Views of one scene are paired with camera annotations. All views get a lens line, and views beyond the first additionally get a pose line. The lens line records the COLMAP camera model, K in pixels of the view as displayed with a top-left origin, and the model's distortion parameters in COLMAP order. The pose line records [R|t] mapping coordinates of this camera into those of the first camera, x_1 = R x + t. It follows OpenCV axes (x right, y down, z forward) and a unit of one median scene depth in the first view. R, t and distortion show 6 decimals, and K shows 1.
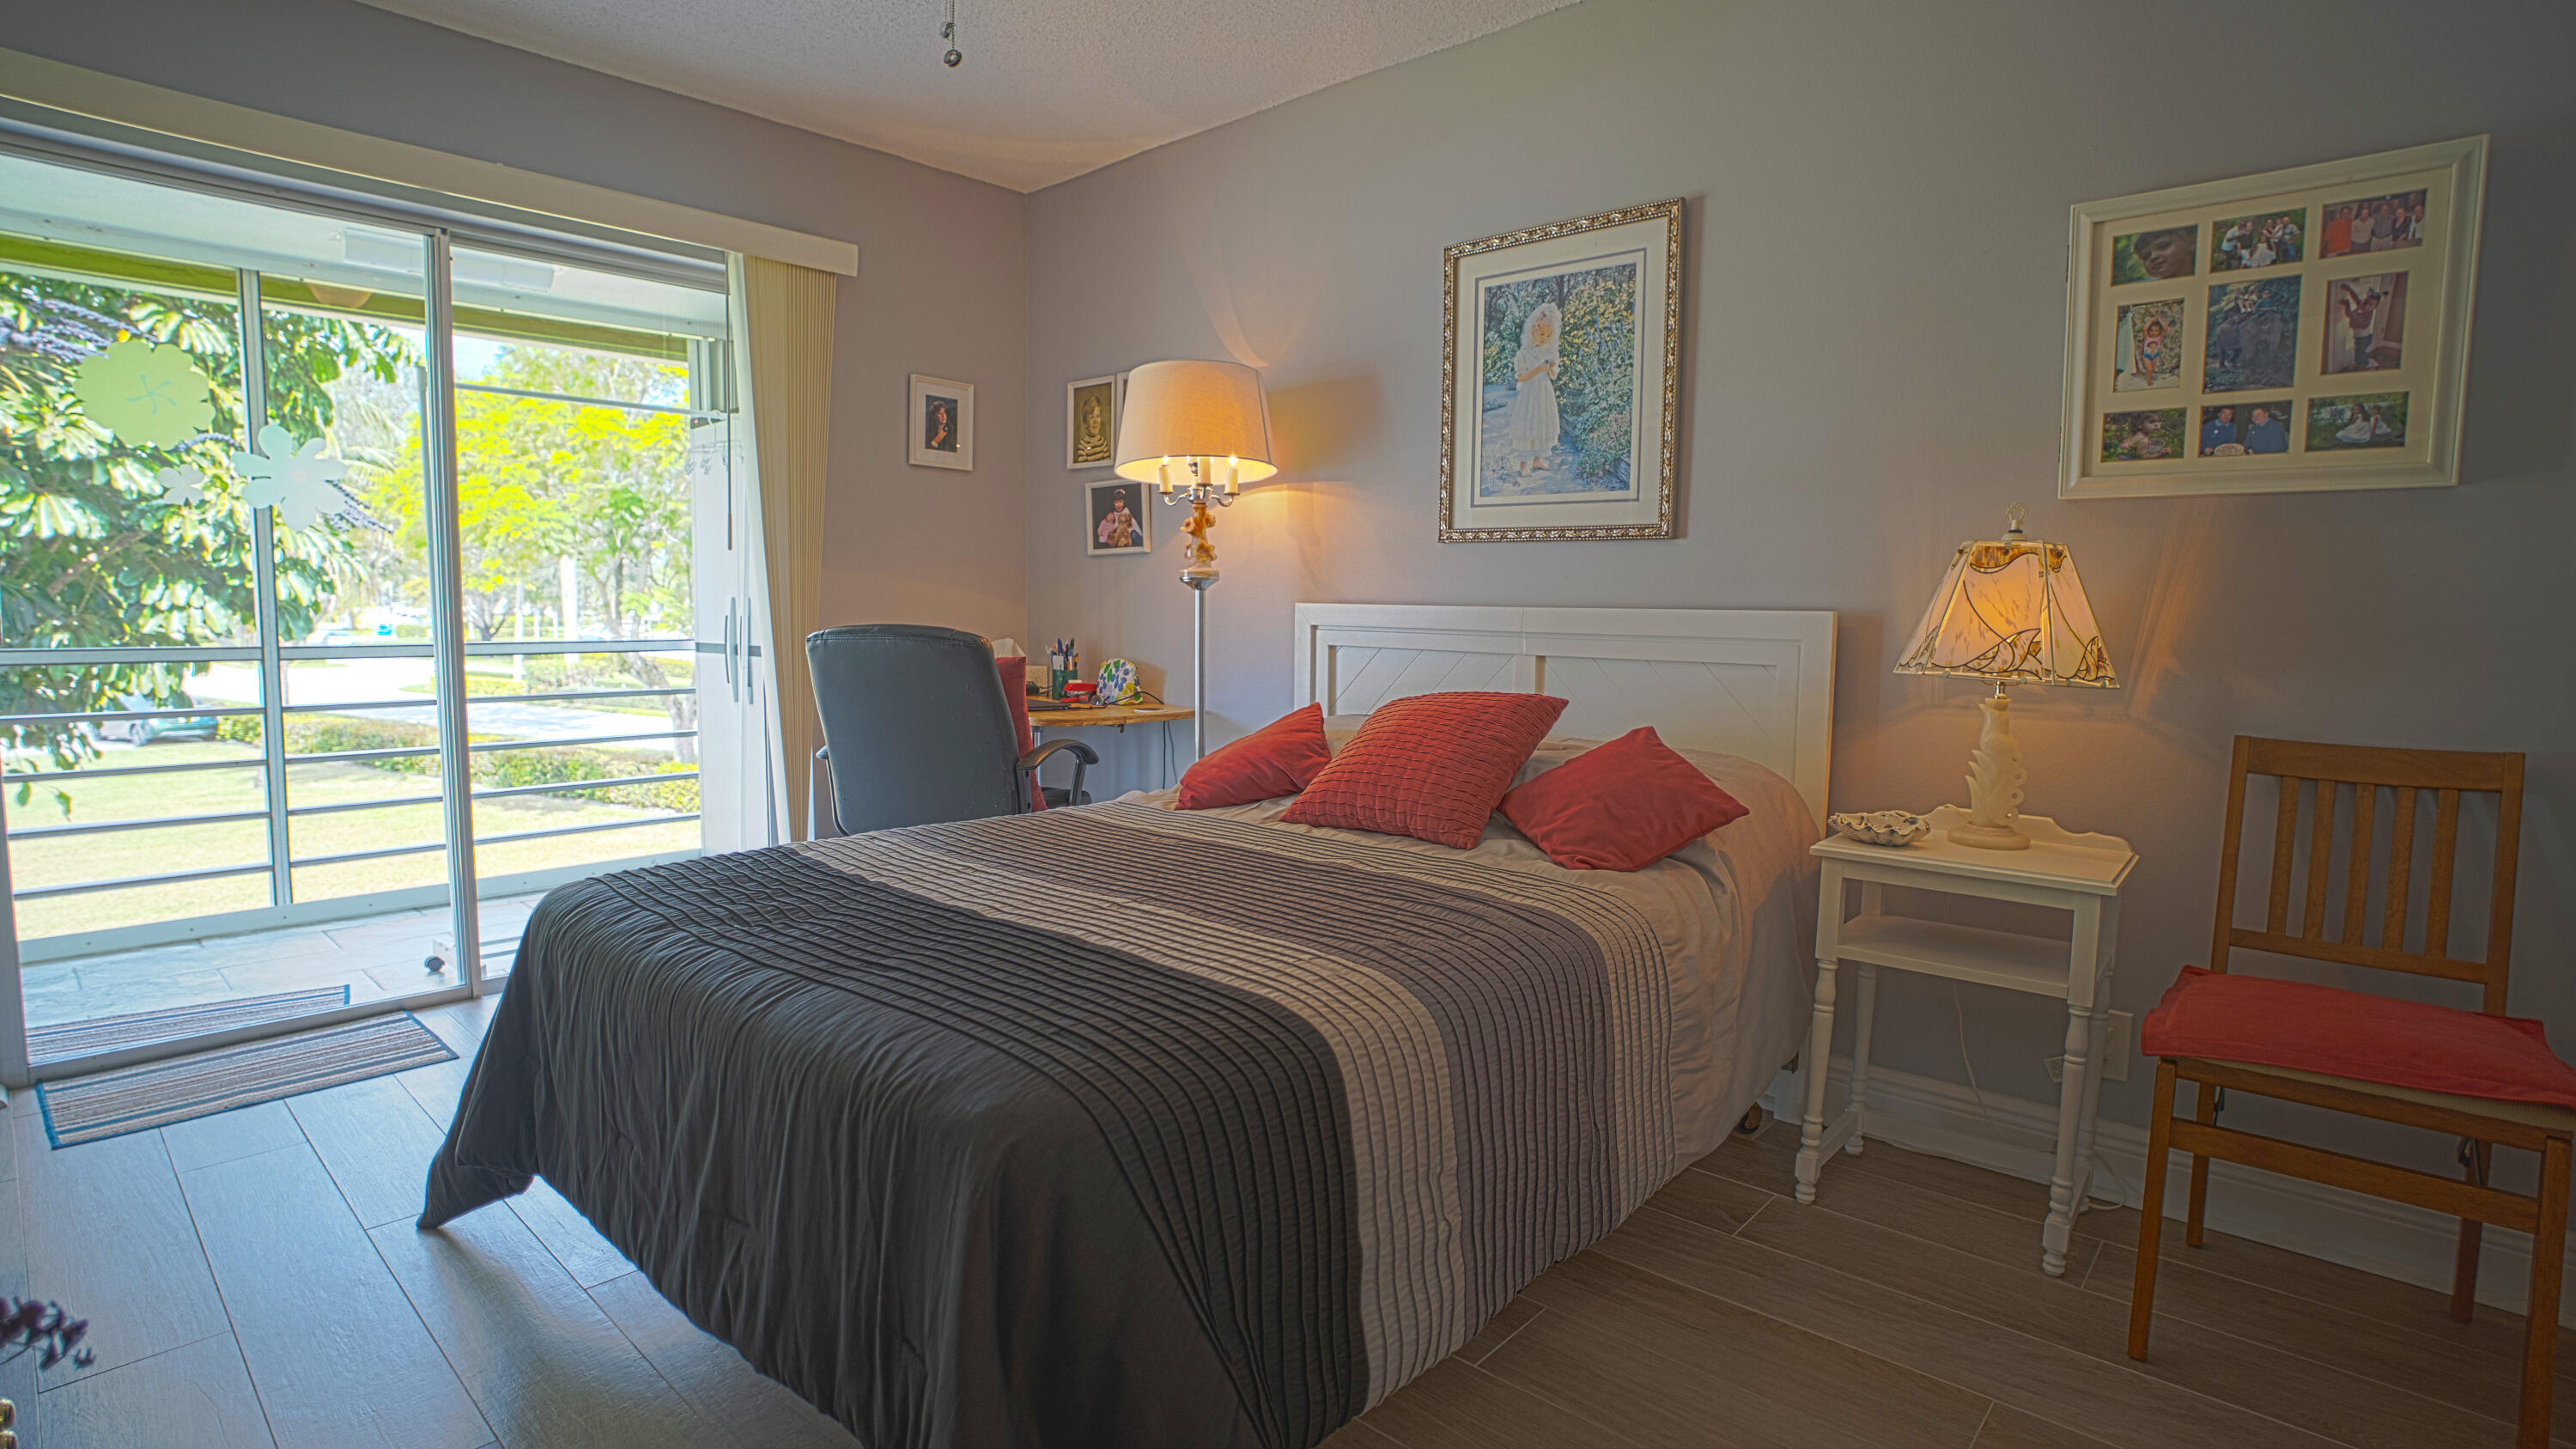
lens RADIAL K [[1264.0, 0, 1271.6], [0, 1264.0, 717.6], [0, 0, 1]] dist [-0.071000, 0.031567]
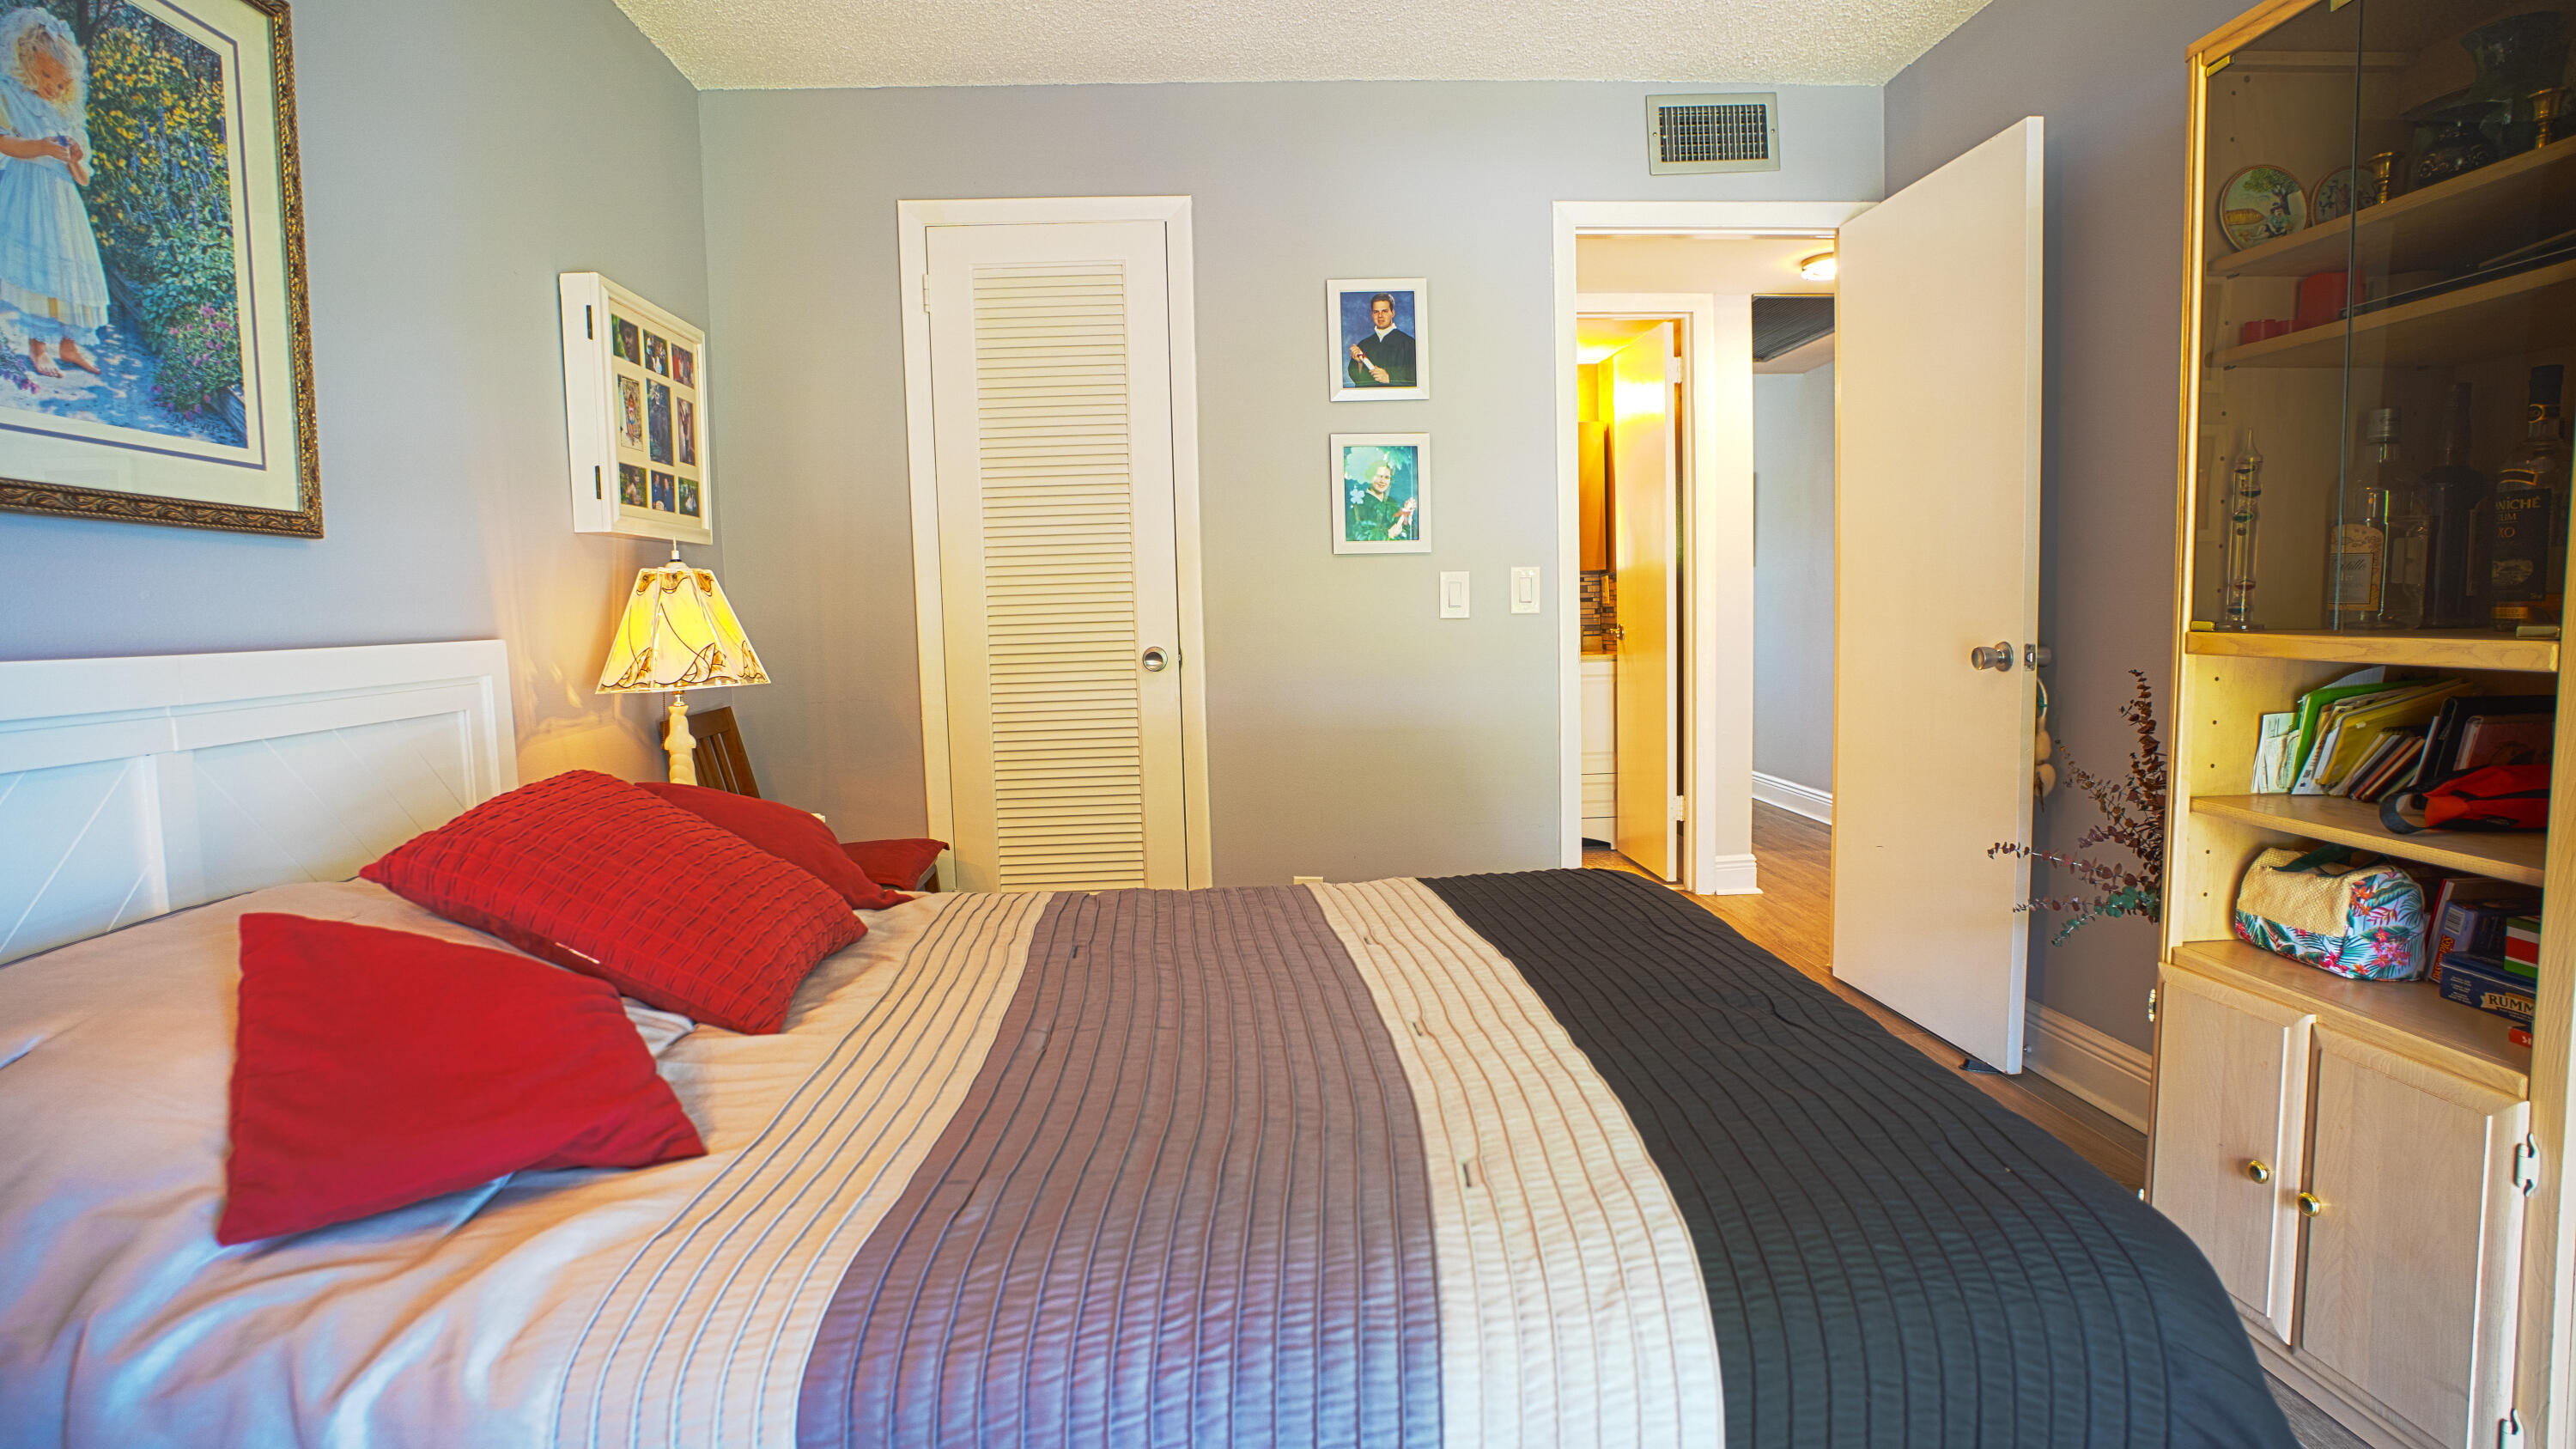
lens RADIAL K [[1264.0, 0, 1271.6], [0, 1264.0, 717.6], [0, 0, 1]] dist [-0.071000, 0.031567]
pose [[-0.708933, -0.056921, 0.702976, -0.445695], [0.077613, 0.984388, 0.157978, -0.106030], [-0.700993, 0.166556, -0.693447, 1.040836]]
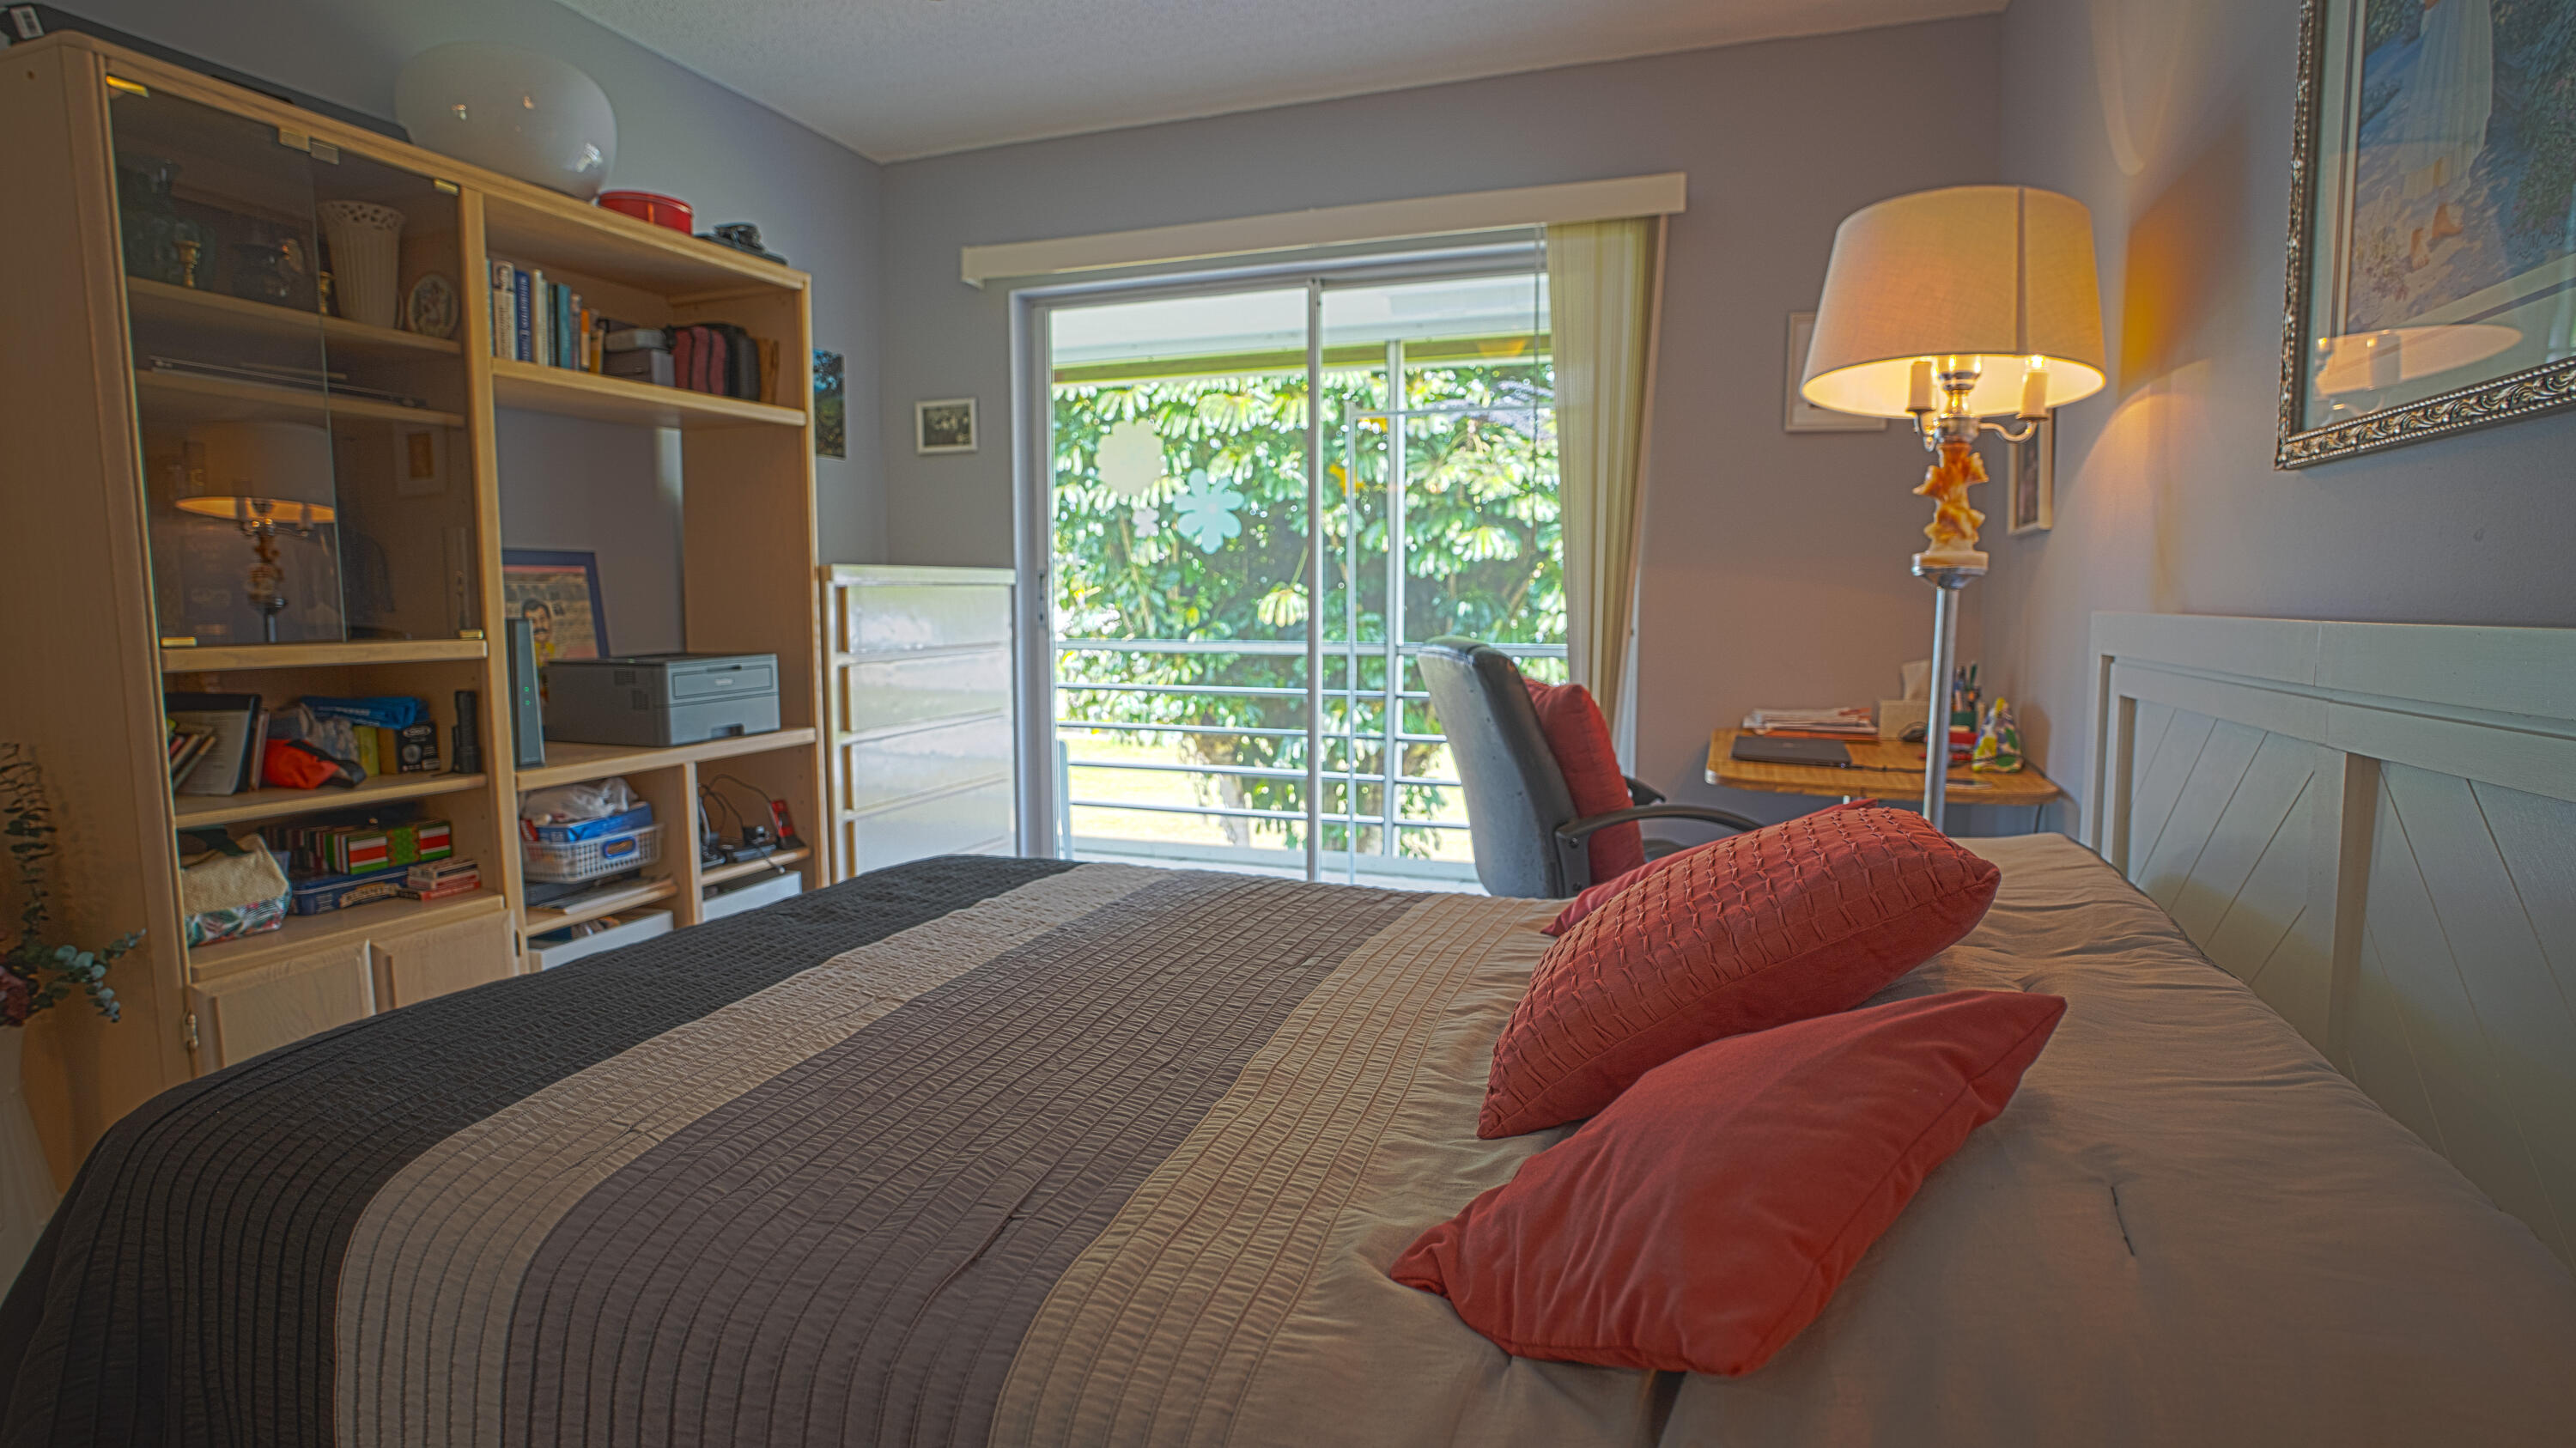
lens RADIAL K [[1263.9, 0, 1271.6], [0, 1263.9, 717.1], [0, 0, 1]] dist [-0.071000, 0.031567]
pose [[0.370393, 0.074515, -0.925881, 0.424884], [-0.075681, 0.995884, 0.049873, -0.053988], [0.925787, 0.051599, 0.374508, 0.572656]]
